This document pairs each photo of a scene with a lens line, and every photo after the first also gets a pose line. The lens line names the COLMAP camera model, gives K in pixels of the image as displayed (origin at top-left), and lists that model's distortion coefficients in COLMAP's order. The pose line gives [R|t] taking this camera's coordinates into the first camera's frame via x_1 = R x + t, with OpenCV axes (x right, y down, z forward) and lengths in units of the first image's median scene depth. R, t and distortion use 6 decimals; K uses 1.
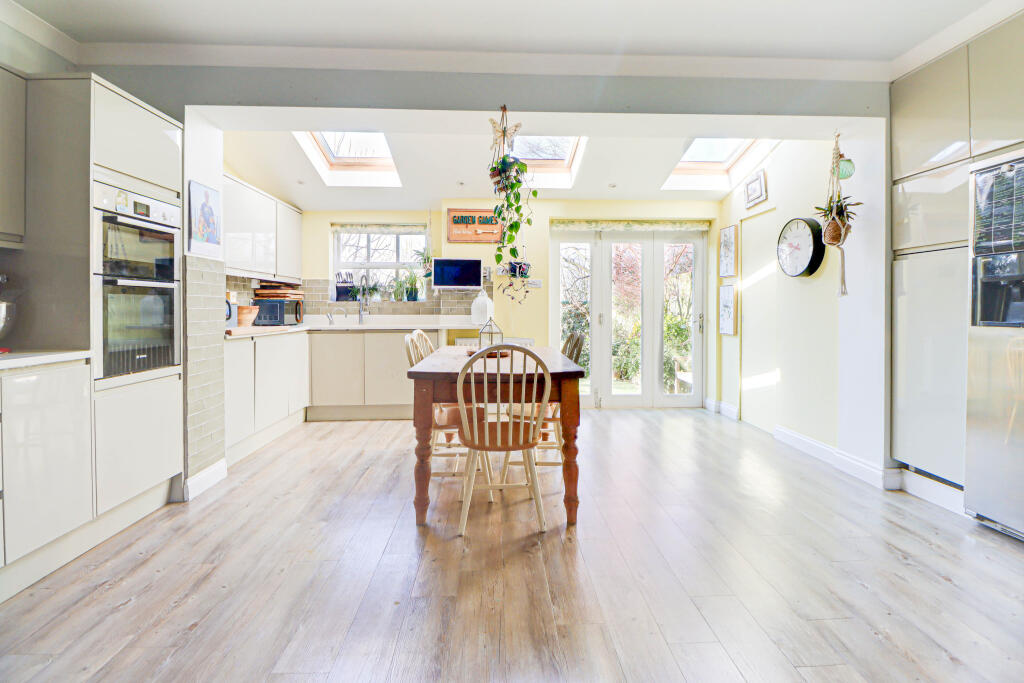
lens RADIAL K [[470.0, 0, 498.5], [0, 470.0, 312.6], [0, 0, 1]] dist [0.021832, -0.025068]
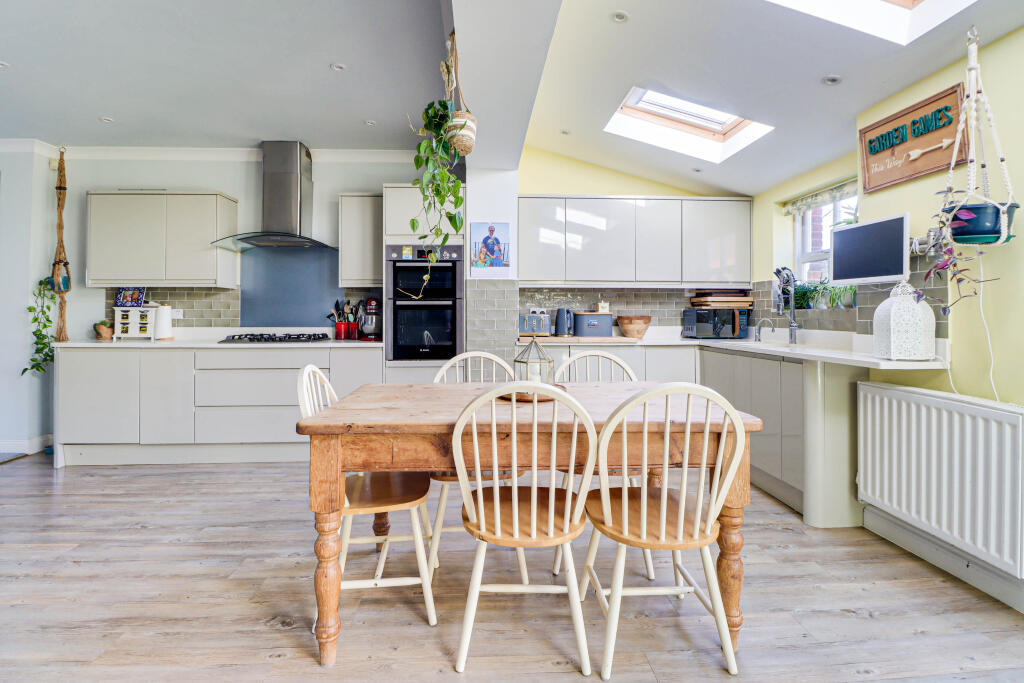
lens RADIAL K [[470.0, 0, 498.5], [0, 470.0, 312.6], [0, 0, 1]] dist [0.021832, -0.025068]
pose [[0.058739, -0.002620, -0.998270, 0.461641], [-0.011608, 0.999927, -0.003307, -0.015512], [0.998206, 0.011782, 0.058704, 0.678736]]
